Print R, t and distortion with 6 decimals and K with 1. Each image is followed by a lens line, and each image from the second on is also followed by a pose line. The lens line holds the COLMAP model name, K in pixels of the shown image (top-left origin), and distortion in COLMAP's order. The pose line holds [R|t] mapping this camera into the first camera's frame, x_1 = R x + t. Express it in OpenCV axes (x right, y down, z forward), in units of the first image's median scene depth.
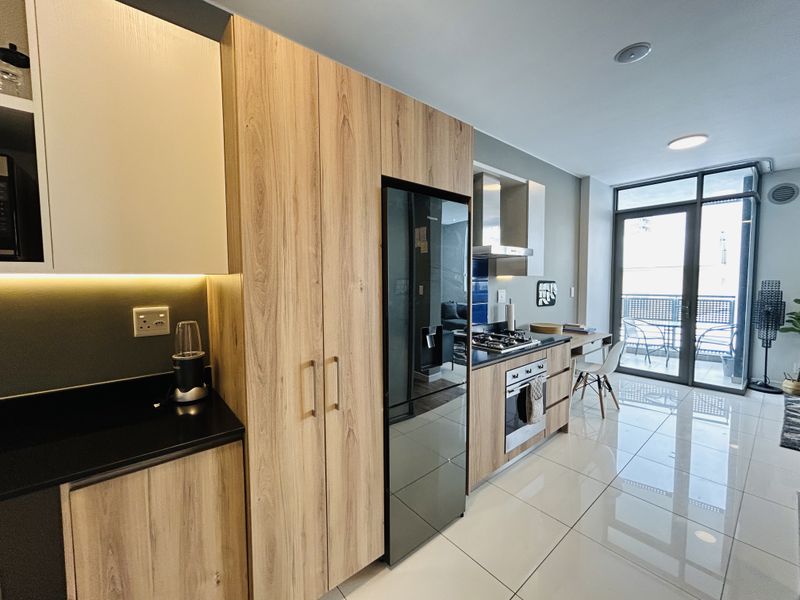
lens RADIAL K [[327.2, 0, 401.6], [0, 327.2, 297.3], [0, 0, 1]] dist [-0.000867, 0.002115]
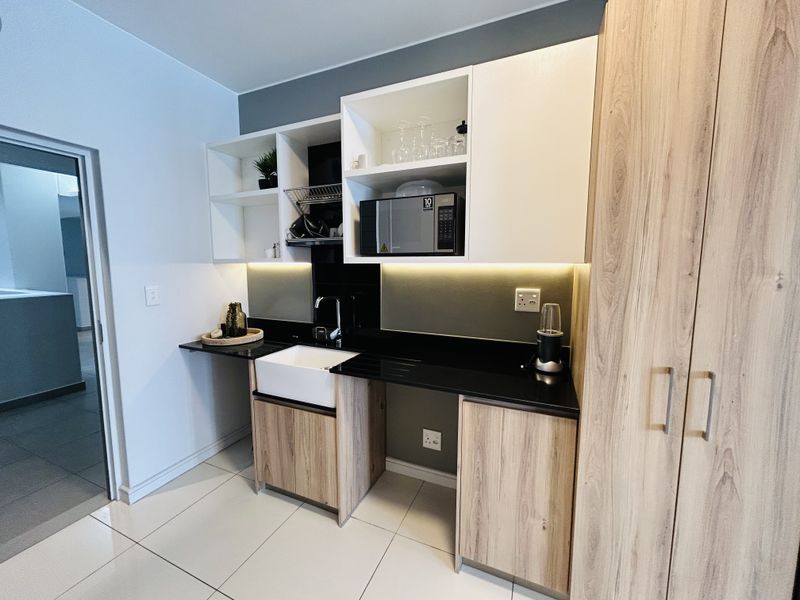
lens RADIAL K [[327.2, 0, 398.8], [0, 327.2, 298.6], [0, 0, 1]] dist [-0.000867, 0.002115]
pose [[0.445850, 0.105077, -0.888919, 0.134682], [-0.057446, 0.994398, 0.088732, -0.015865], [0.893262, 0.011503, 0.449389, 0.000591]]
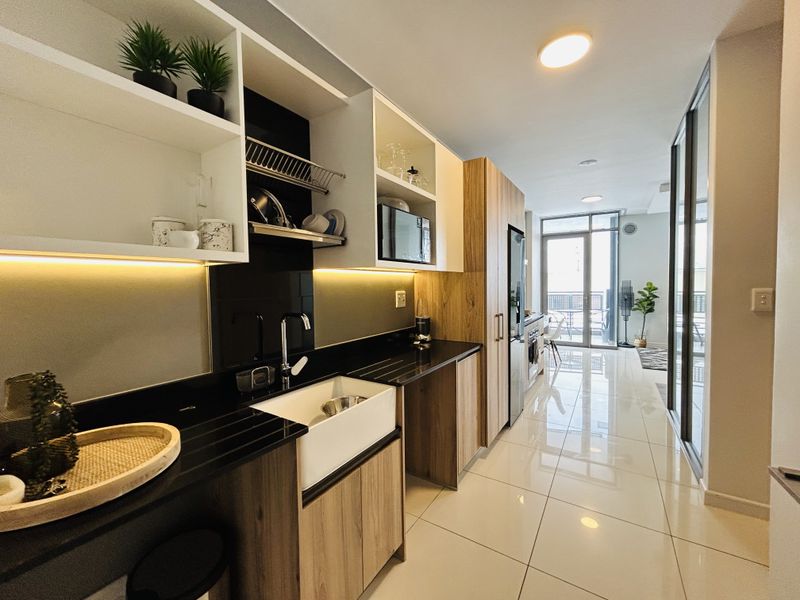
lens RADIAL K [[327.2, 0, 405.7], [0, 327.2, 298.7], [0, 0, 1]] dist [-0.000867, 0.002115]
pose [[0.952781, -0.022428, 0.302829, -1.343867], [0.028339, 0.999484, -0.015141, 0.103122], [-0.302333, 0.023008, 0.952925, -0.732474]]
